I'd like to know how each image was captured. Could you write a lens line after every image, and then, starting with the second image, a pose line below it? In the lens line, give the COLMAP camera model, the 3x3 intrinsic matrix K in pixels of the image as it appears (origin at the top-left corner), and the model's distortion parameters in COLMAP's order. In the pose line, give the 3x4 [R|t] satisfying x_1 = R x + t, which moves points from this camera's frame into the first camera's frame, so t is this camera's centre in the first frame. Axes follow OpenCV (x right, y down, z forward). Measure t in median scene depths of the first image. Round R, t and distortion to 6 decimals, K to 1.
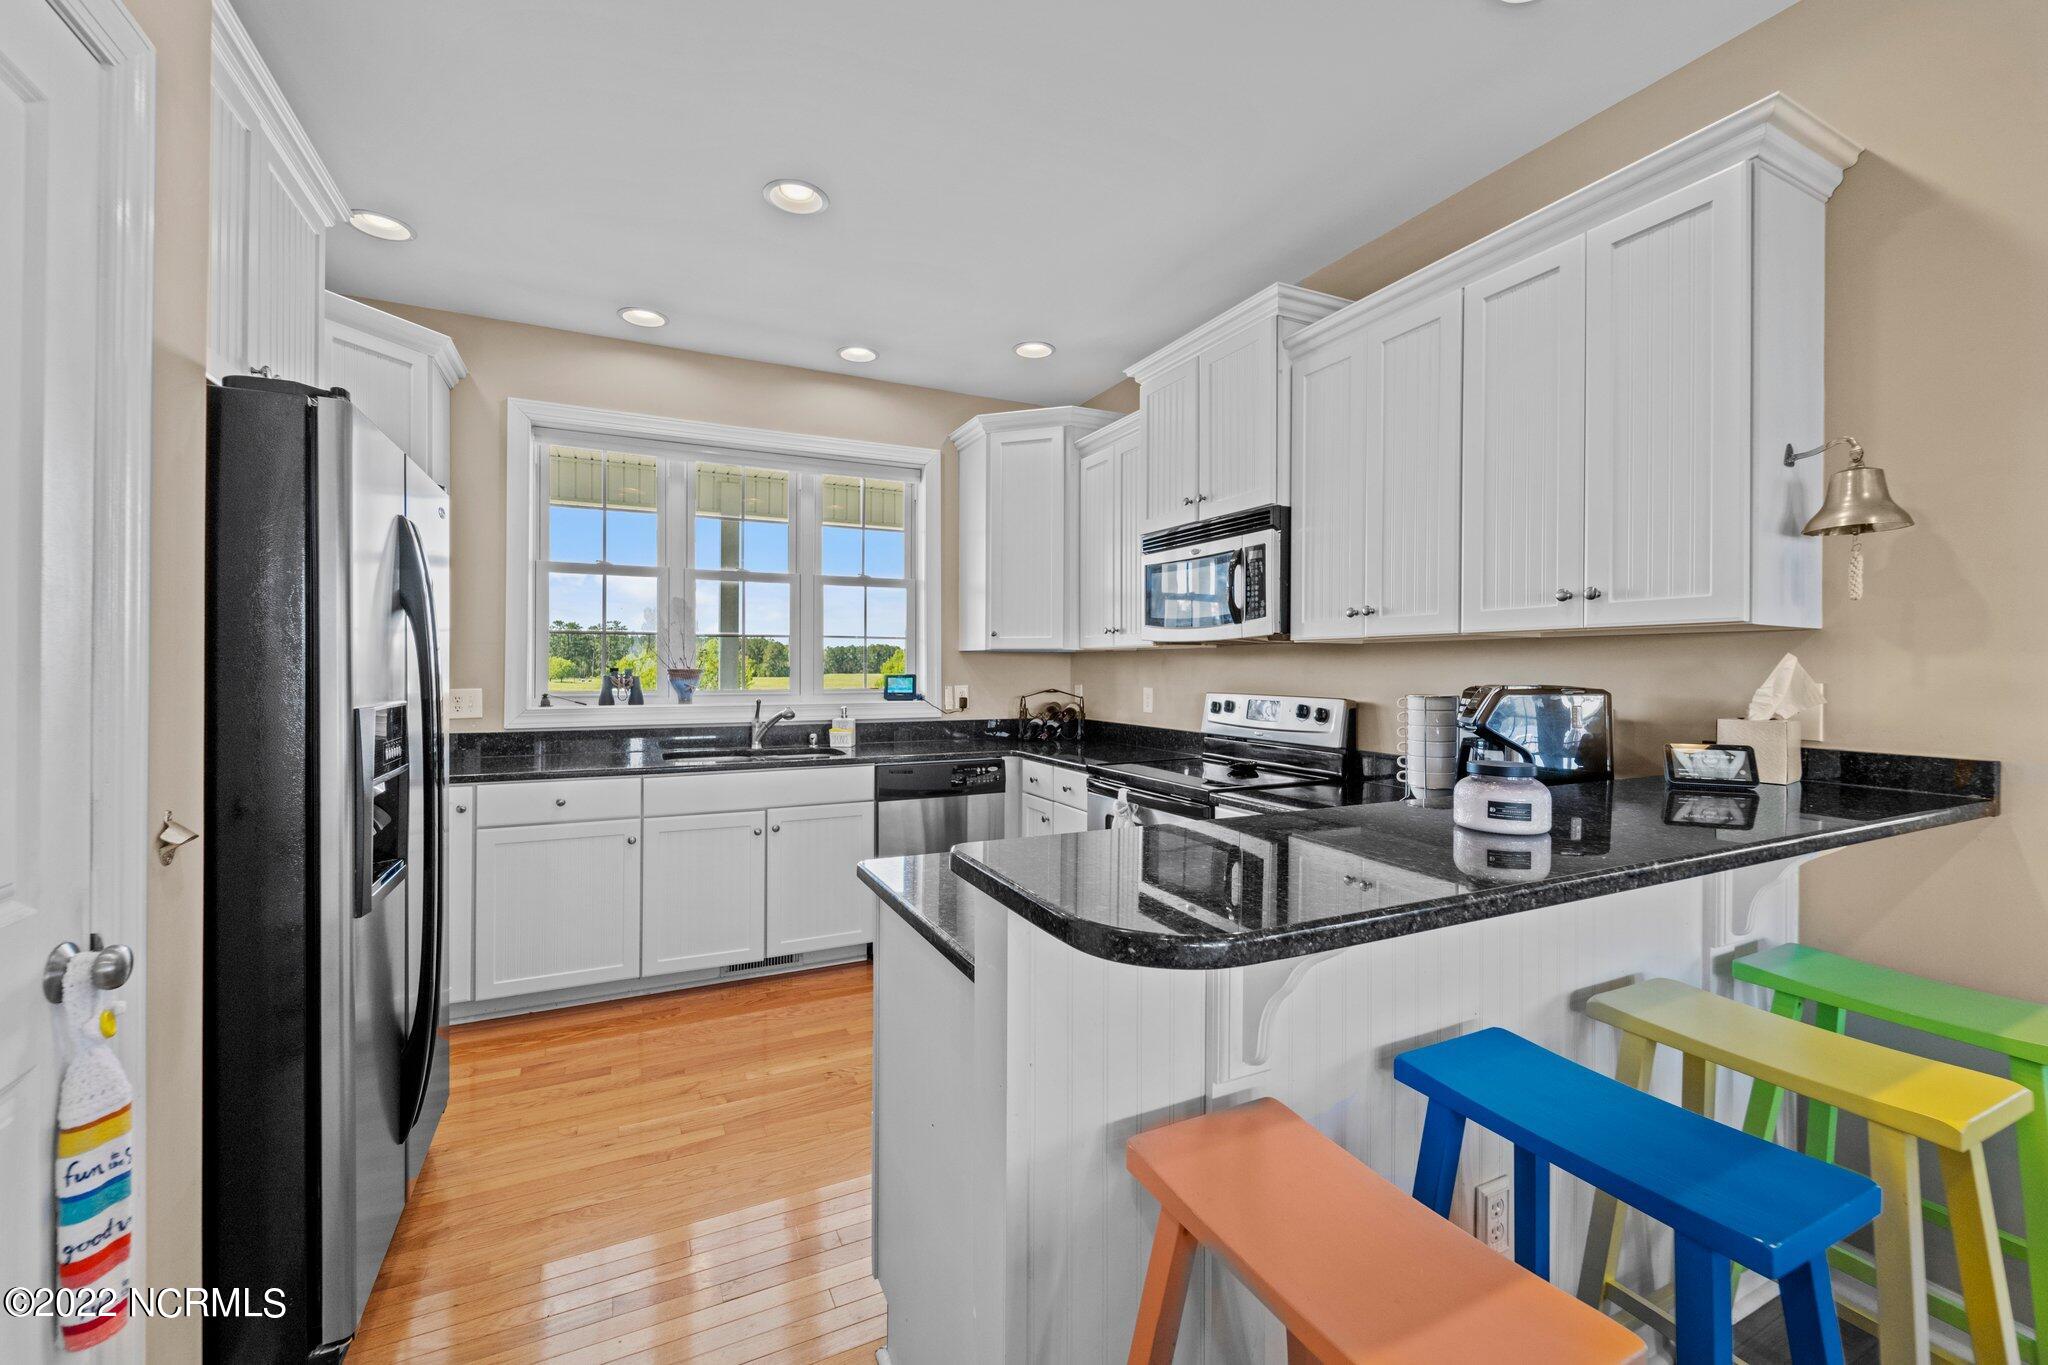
lens RADIAL K [[818.7, 0, 1024.0], [0, 818.7, 682.5], [0, 0, 1]] dist [0.001079, -0.001887]
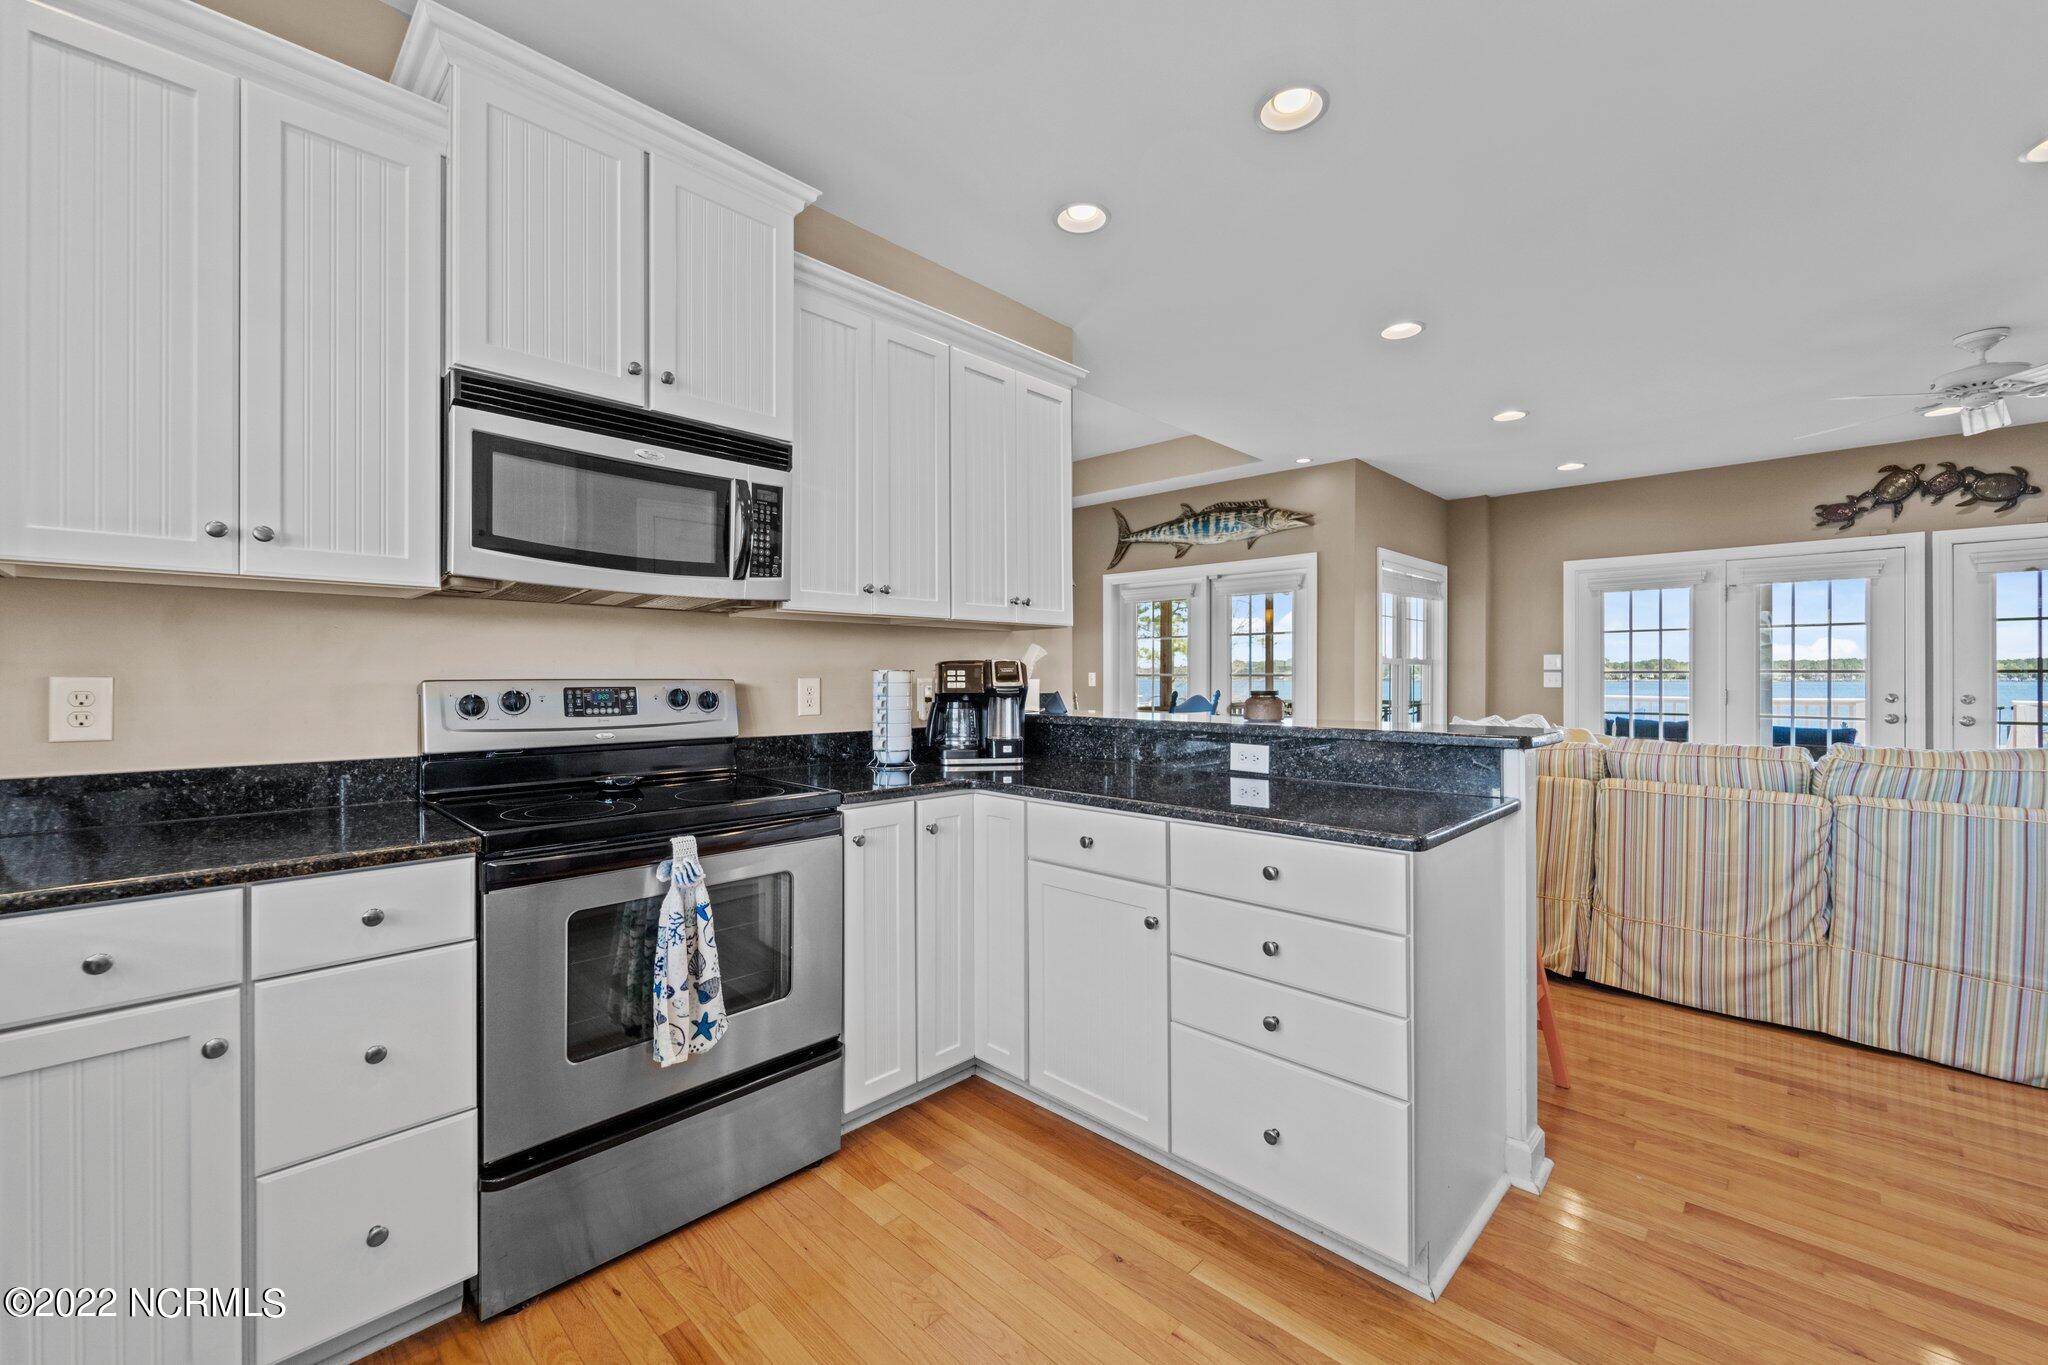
lens RADIAL K [[818.7, 0, 1024.0], [0, 818.7, 682.5], [0, 0, 1]] dist [0.001079, -0.001887]
pose [[-0.331104, -0.012982, 0.943505, -0.538114], [0.012945, 0.999749, 0.018299, 0.011896], [-0.943505, 0.018273, -0.330853, 1.024428]]
